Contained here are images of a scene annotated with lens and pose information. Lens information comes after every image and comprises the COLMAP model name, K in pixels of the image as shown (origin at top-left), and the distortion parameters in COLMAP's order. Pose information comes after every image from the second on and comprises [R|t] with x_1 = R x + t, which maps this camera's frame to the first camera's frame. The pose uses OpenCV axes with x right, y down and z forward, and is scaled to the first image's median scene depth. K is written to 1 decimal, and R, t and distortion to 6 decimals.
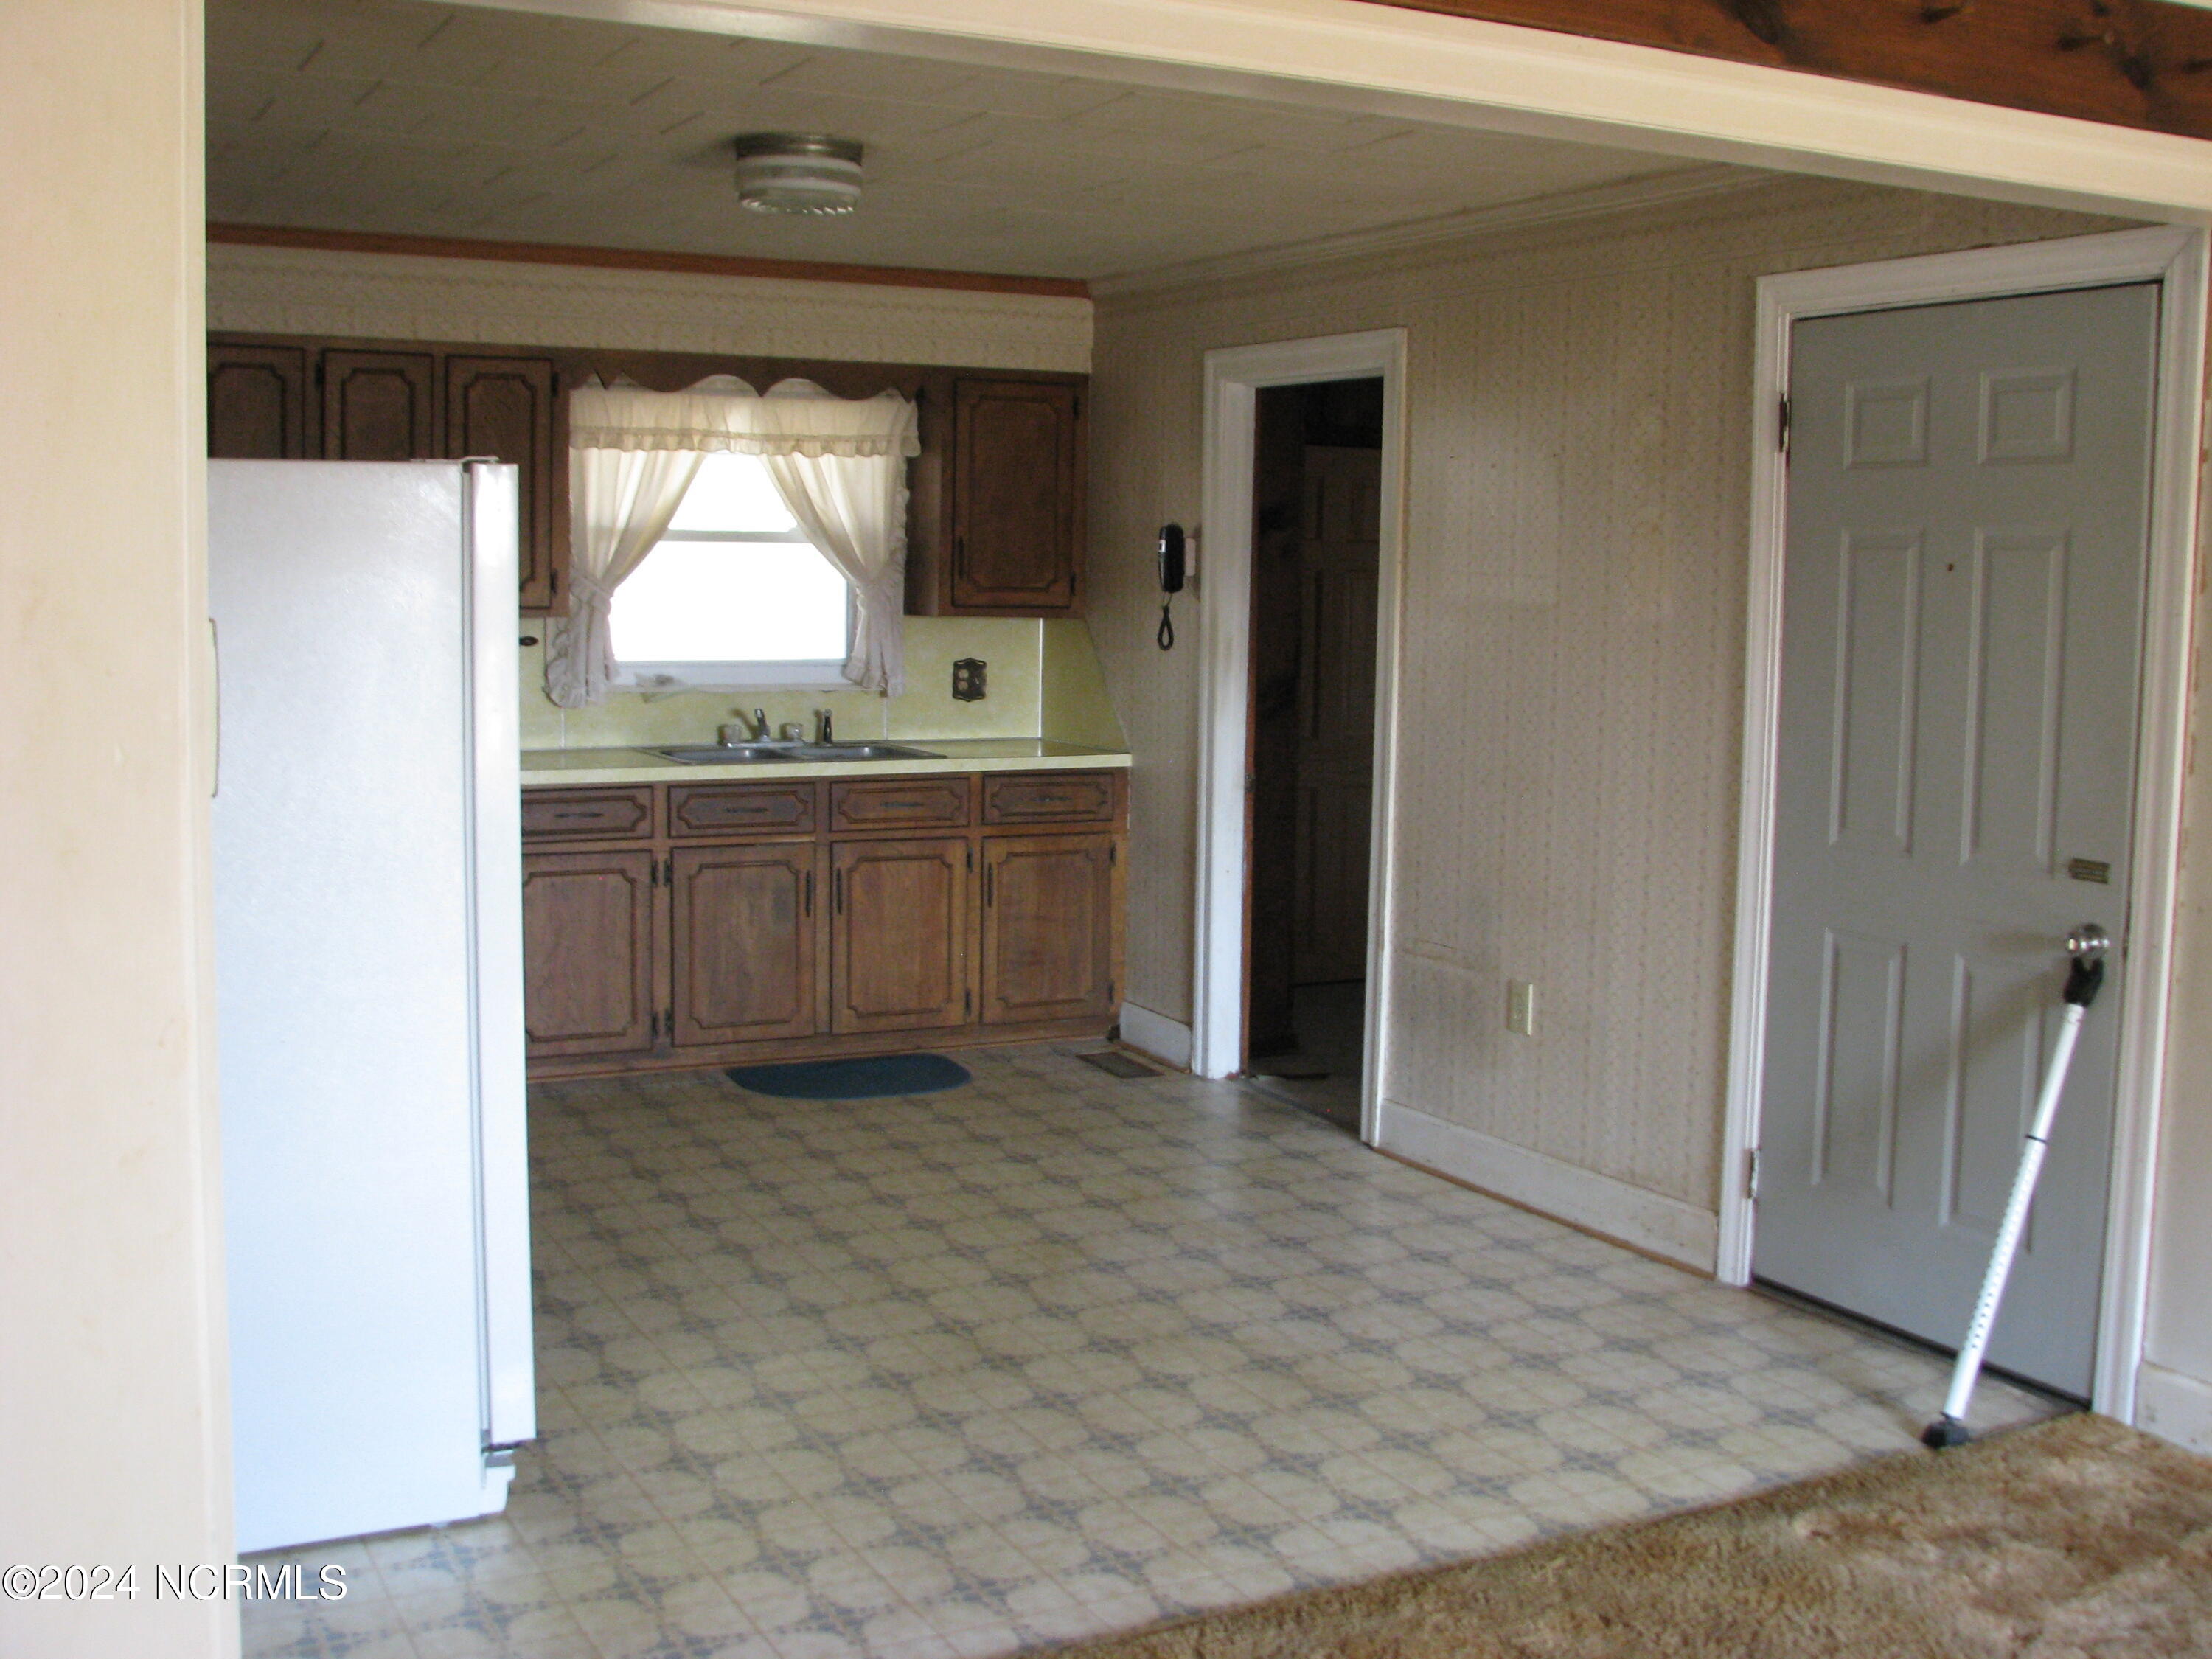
lens RADIAL K [[2373.8, 0, 1106.0], [0, 2373.8, 829.5], [0, 0, 1]] dist [-0.196055, 0.250927]
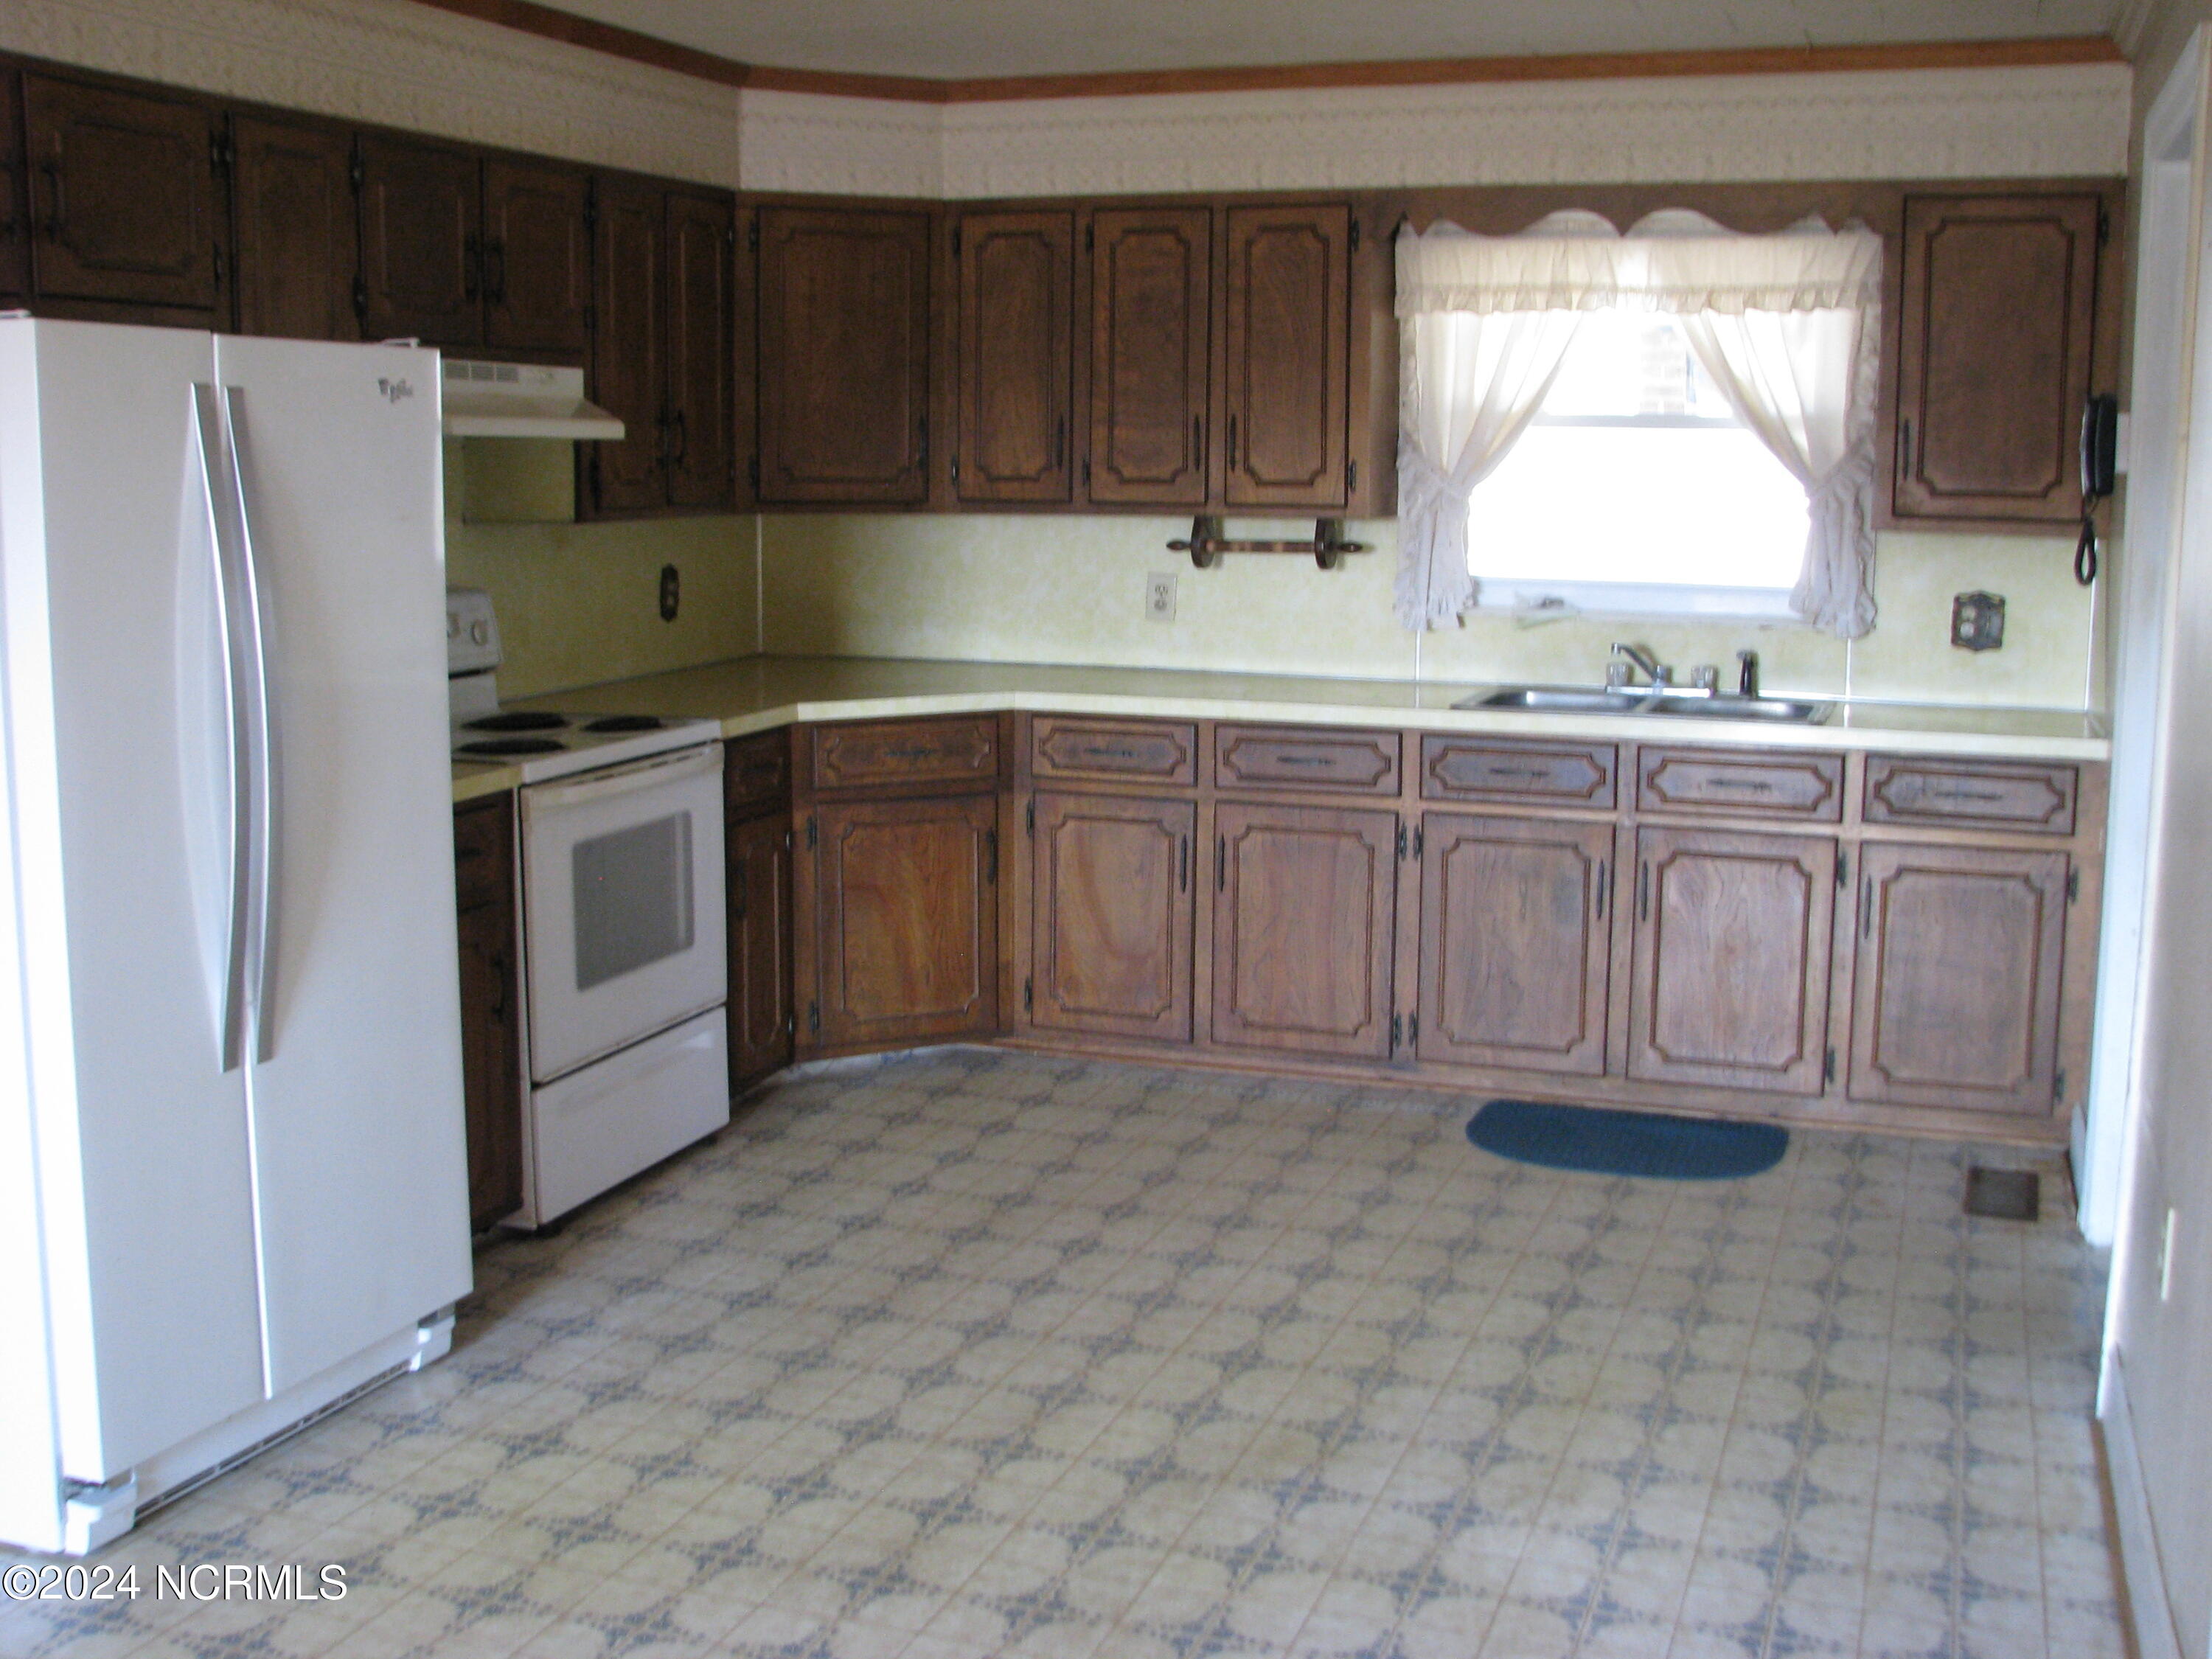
lens RADIAL K [[2373.8, 0, 1106.0], [0, 2373.8, 829.5], [0, 0, 1]] dist [-0.196055, 0.250927]
pose [[0.686290, 0.101723, -0.720179, 0.310863], [-0.076289, 0.994777, 0.067810, -0.031629], [0.723316, 0.008404, 0.690466, 0.366935]]
